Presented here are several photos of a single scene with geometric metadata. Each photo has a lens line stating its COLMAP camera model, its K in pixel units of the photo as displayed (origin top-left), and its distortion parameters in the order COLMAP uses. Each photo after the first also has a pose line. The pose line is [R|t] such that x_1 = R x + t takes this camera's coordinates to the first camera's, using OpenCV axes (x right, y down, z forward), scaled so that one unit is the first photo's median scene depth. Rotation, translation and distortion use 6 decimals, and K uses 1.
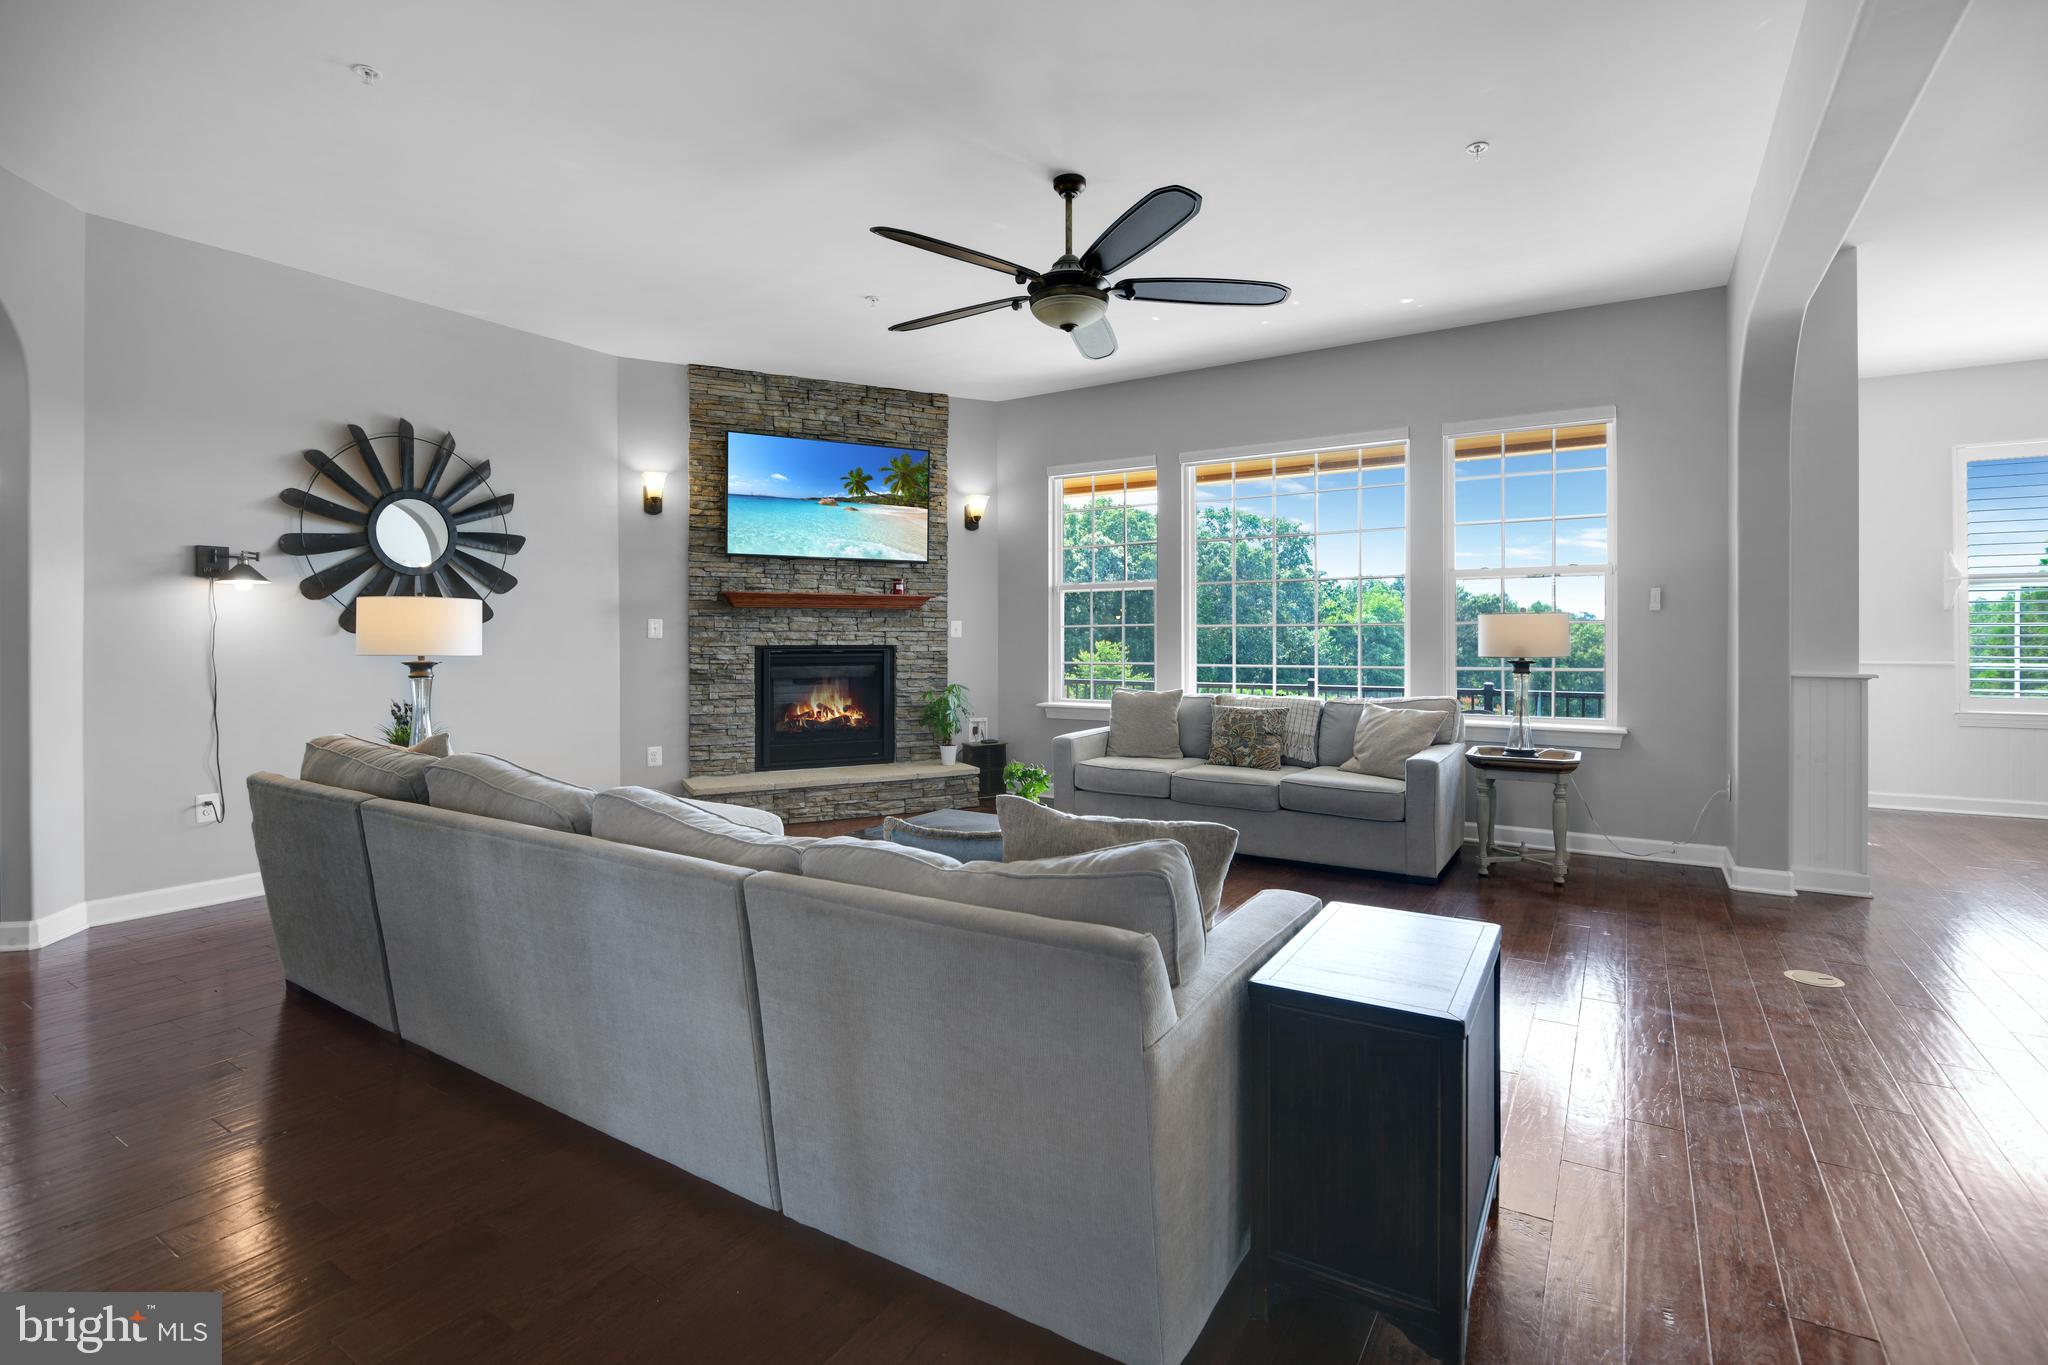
lens RADIAL K [[992.0, 0, 1028.4], [0, 992.0, 644.1], [0, 0, 1]] dist [-0.013637, -0.002459]
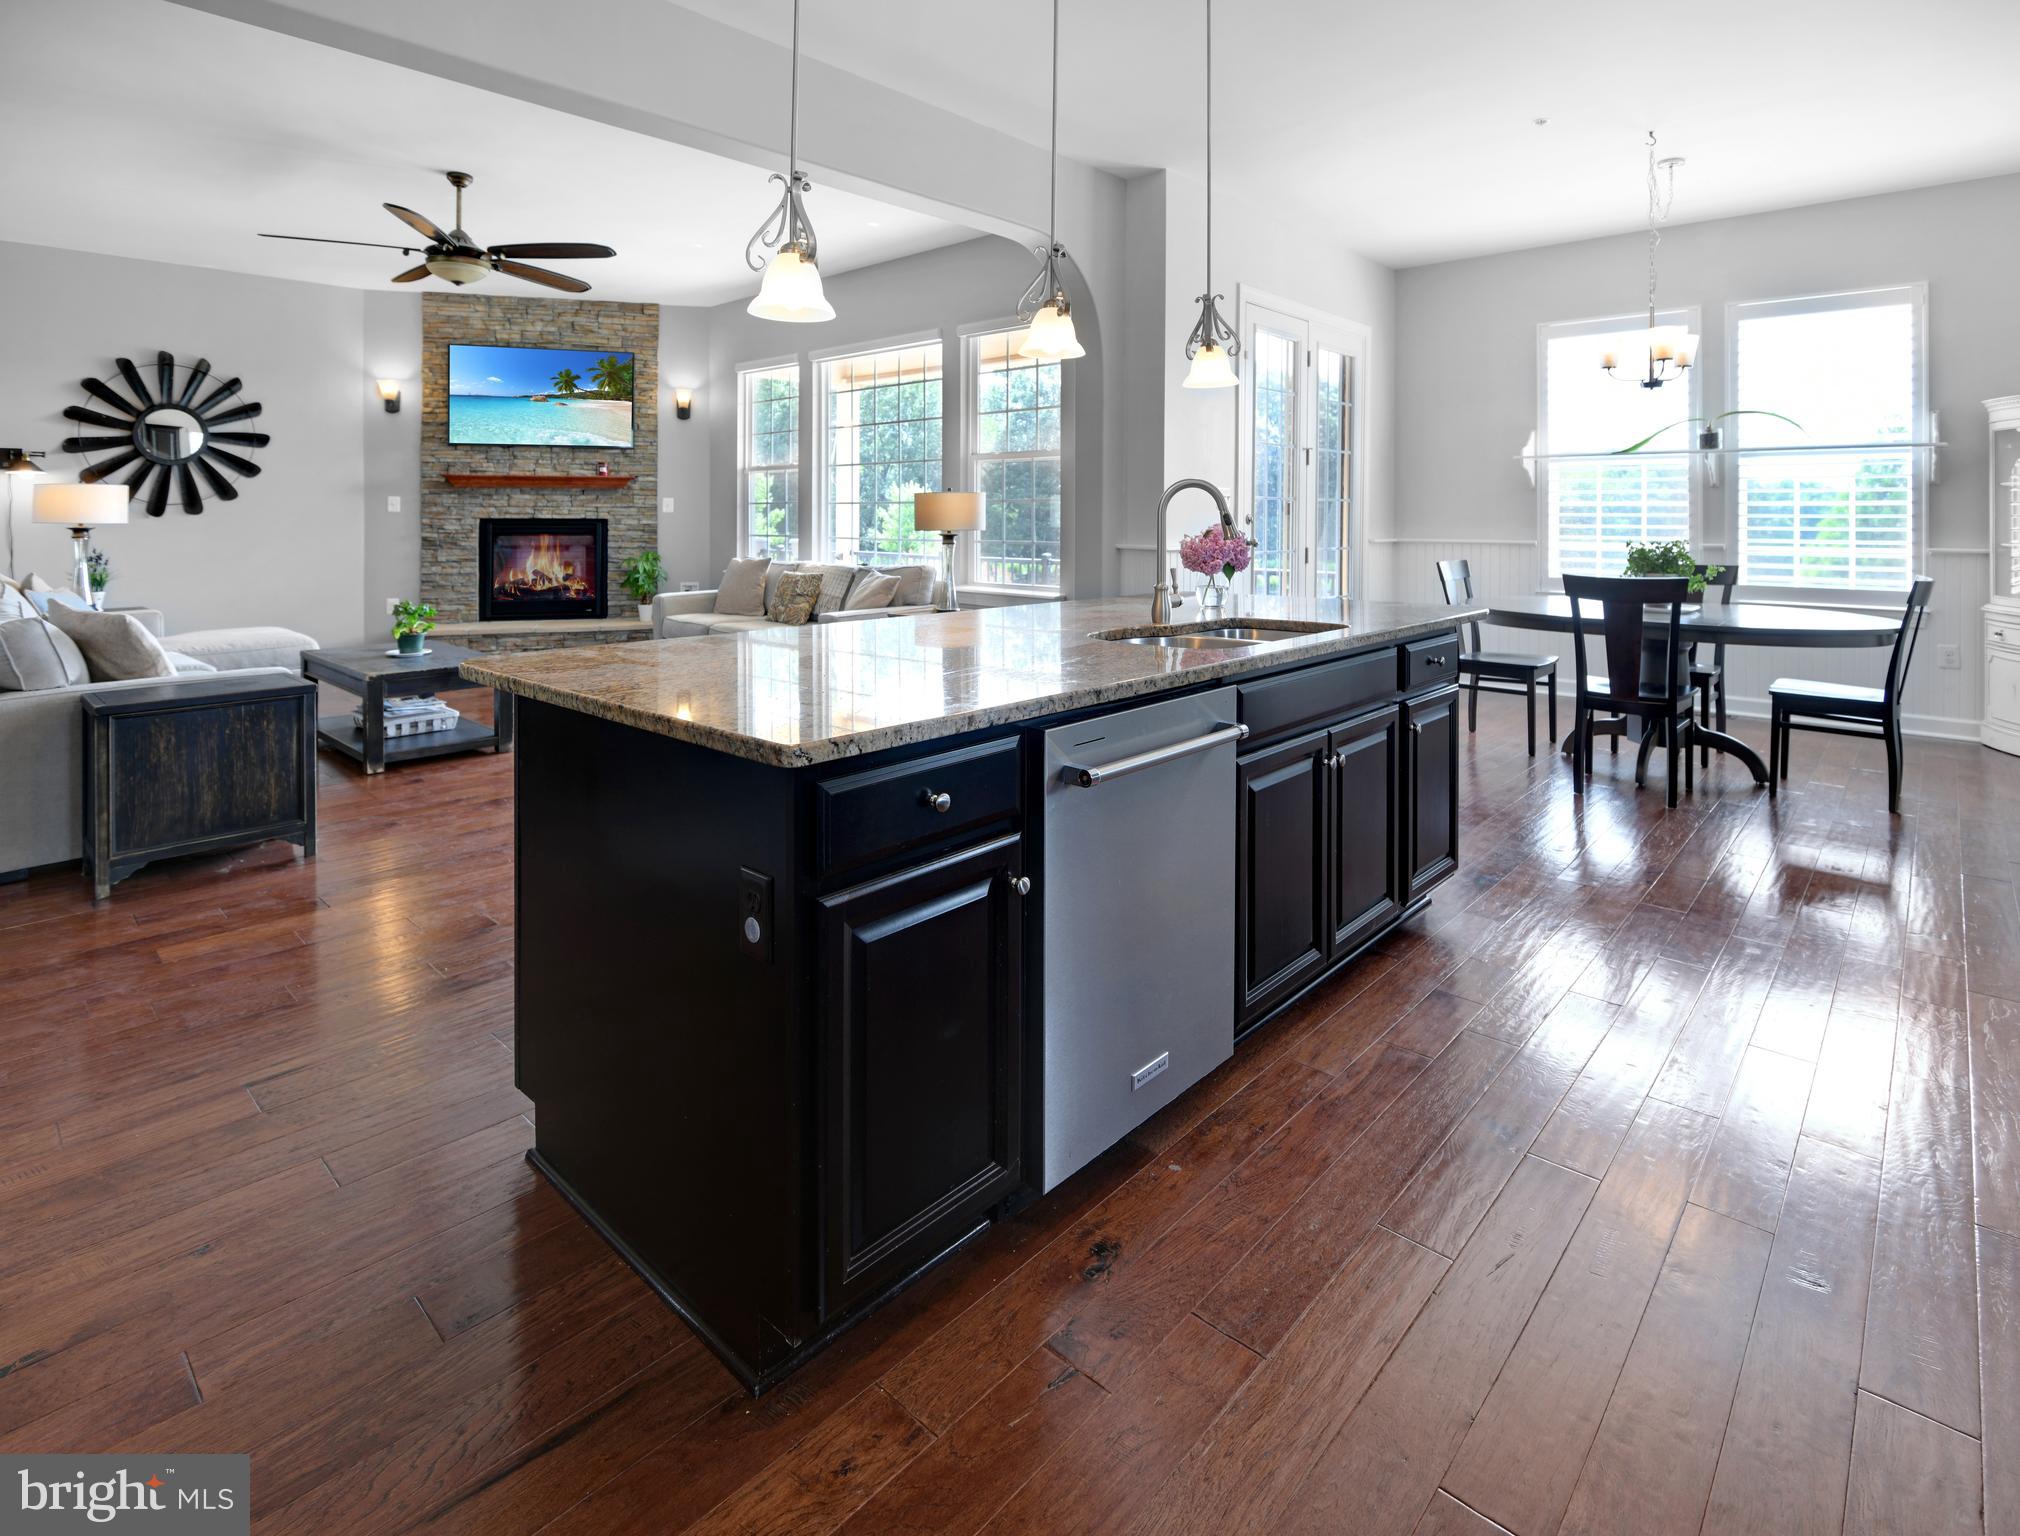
lens RADIAL K [[1062.8, 0, 961.6], [0, 1062.8, 513.2], [0, 0, 1]] dist [-0.013616, -0.000492]
pose [[0.977489, 0.006220, -0.210896, 0.579158], [-0.007076, 0.999970, -0.003302, -0.004537], [0.210869, 0.004720, 0.977503, -0.151462]]
